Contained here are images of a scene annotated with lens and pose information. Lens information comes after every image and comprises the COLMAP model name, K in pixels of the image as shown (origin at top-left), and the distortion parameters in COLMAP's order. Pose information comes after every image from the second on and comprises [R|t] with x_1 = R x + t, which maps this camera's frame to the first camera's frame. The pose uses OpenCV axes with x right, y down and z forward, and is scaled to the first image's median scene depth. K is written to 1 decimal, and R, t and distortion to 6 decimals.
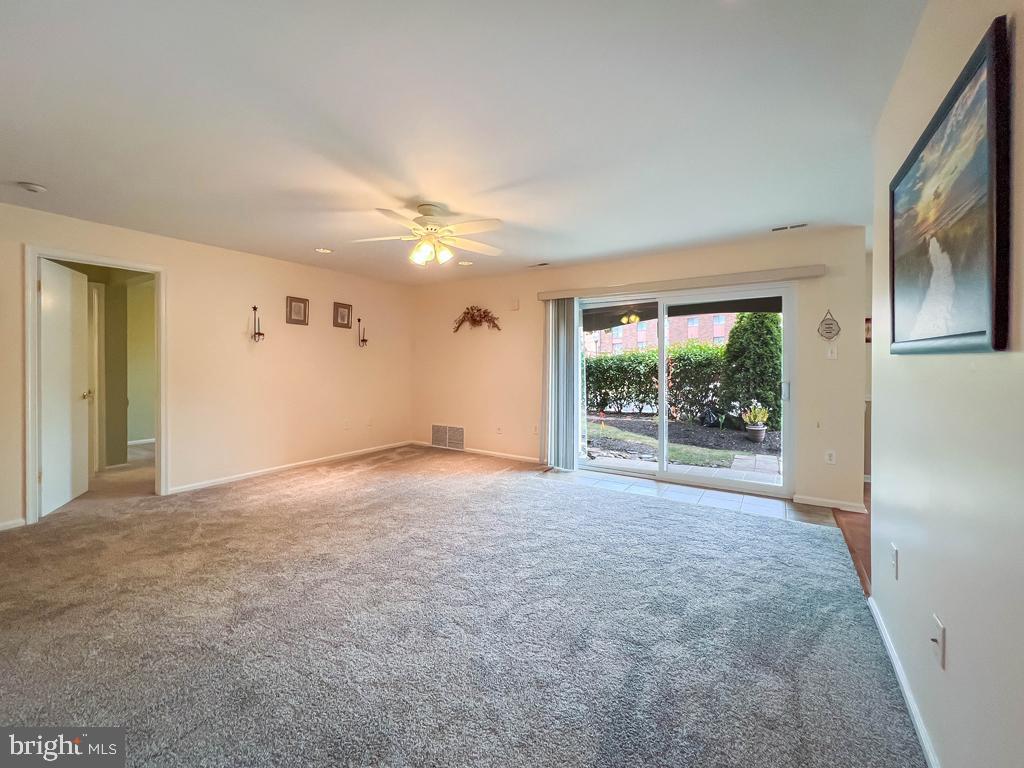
lens RADIAL K [[408.3, 0, 511.9], [0, 408.3, 368.9], [0, 0, 1]] dist [-0.000463, -0.000036]
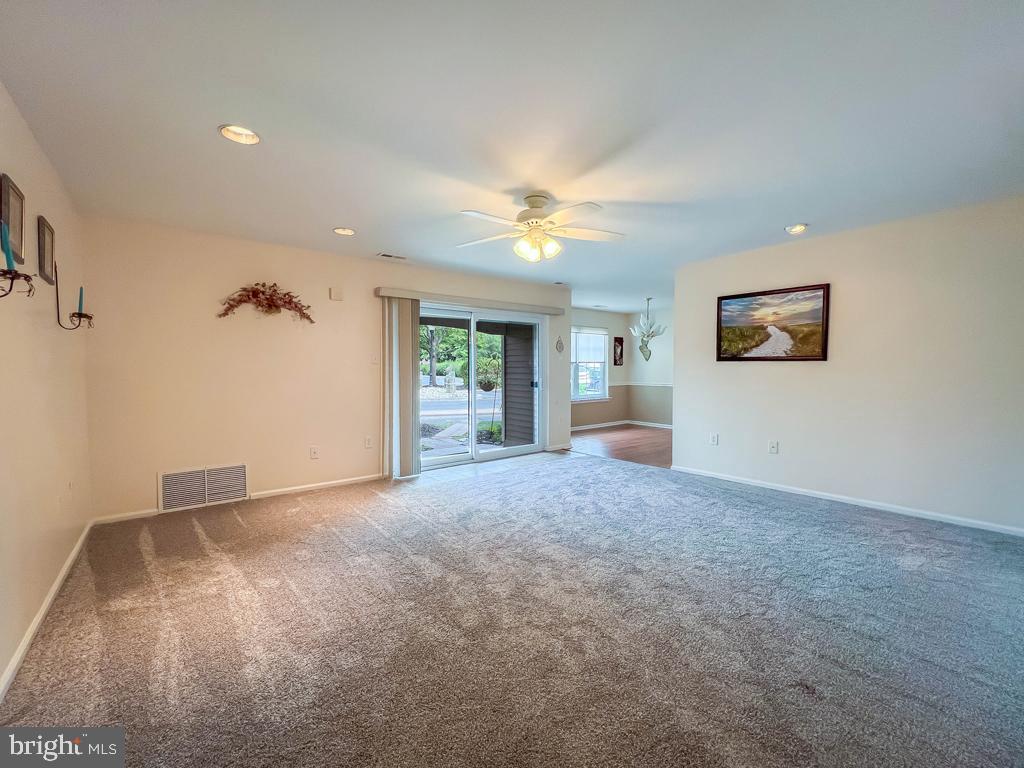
lens RADIAL K [[415.5, 0, 512.0], [0, 415.5, 384.0], [0, 0, 1]] dist [0.000296, 0.000034]
pose [[0.366100, -0.035019, 0.929916, -0.673484], [0.016449, 0.999379, 0.031159, 0.000572], [-0.930430, 0.003889, 0.366449, 0.410057]]
